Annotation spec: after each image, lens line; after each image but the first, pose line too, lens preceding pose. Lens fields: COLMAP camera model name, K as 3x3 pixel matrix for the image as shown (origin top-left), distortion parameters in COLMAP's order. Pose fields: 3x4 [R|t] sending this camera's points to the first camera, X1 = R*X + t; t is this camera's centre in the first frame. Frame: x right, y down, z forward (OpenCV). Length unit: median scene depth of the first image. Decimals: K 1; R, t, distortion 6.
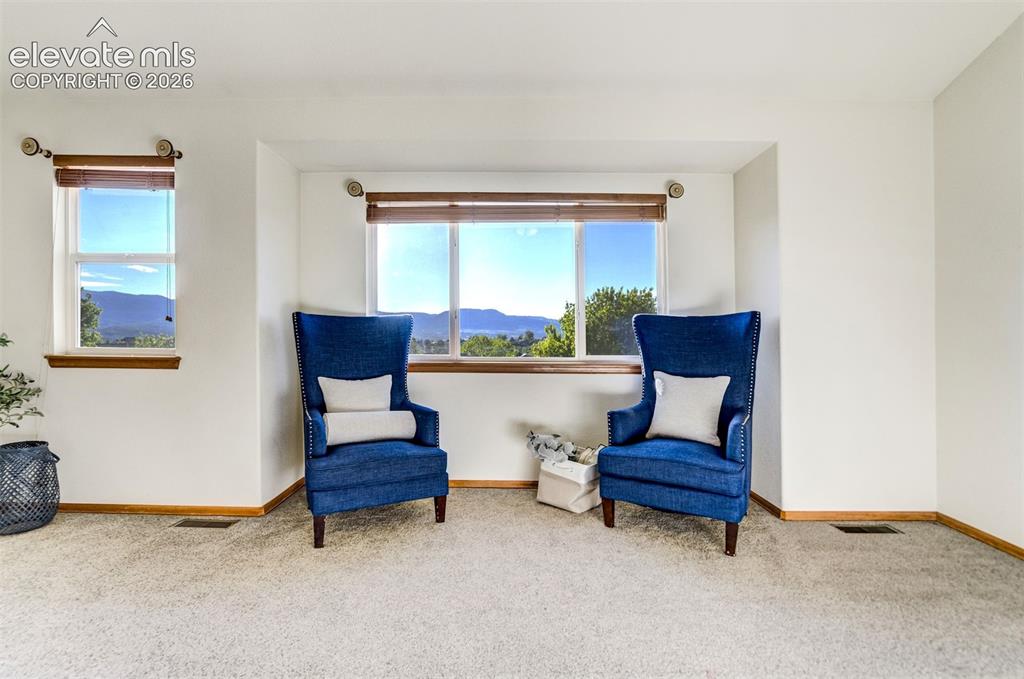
lens RADIAL K [[466.7, 0, 512.0], [0, 466.7, 339.5], [0, 0, 1]] dist [-0.032512, 0.000232]
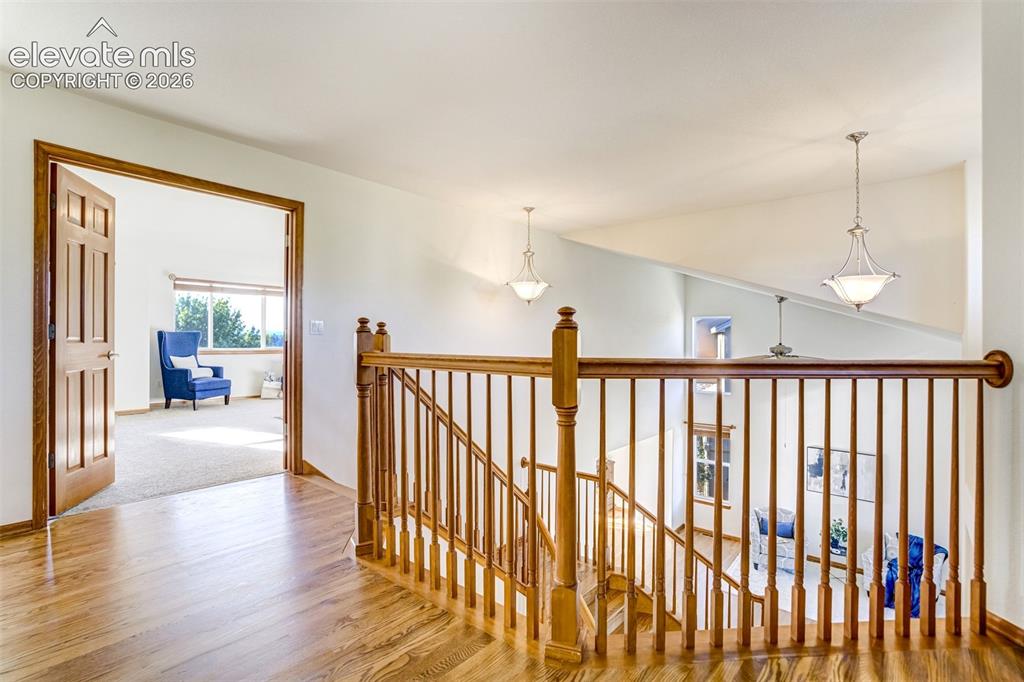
lens RADIAL K [[494.0, 0, 512.0], [0, 494.0, 341.0], [0, 0, 1]] dist [-0.040462, 0.033518]
pose [[0.616942, -0.004520, 0.786995, -1.340413], [0.004485, 0.999987, 0.002227, 0.003395], [-0.786996, 0.002155, 0.616955, -2.075538]]
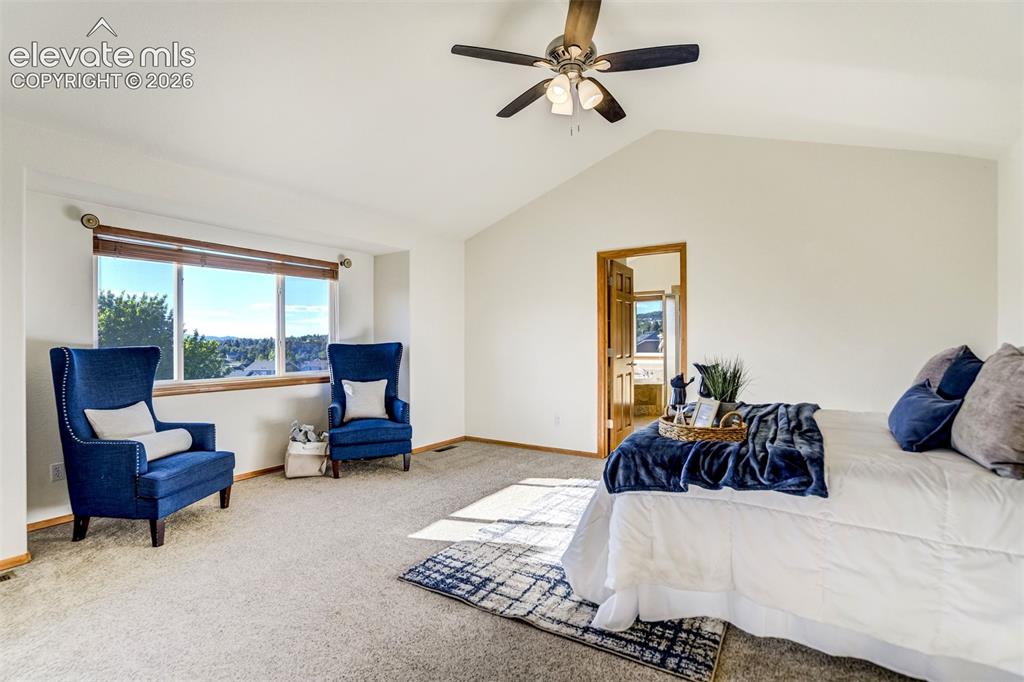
lens RADIAL K [[482.5, 0, 529.0], [0, 482.5, 339.6], [0, 0, 1]] dist [-0.035459, 0.012685]
pose [[0.492067, -0.002655, 0.870553, -0.829757], [0.014768, 0.999877, -0.005299, -0.051442], [-0.870432, 0.015464, 0.492046, -0.360722]]
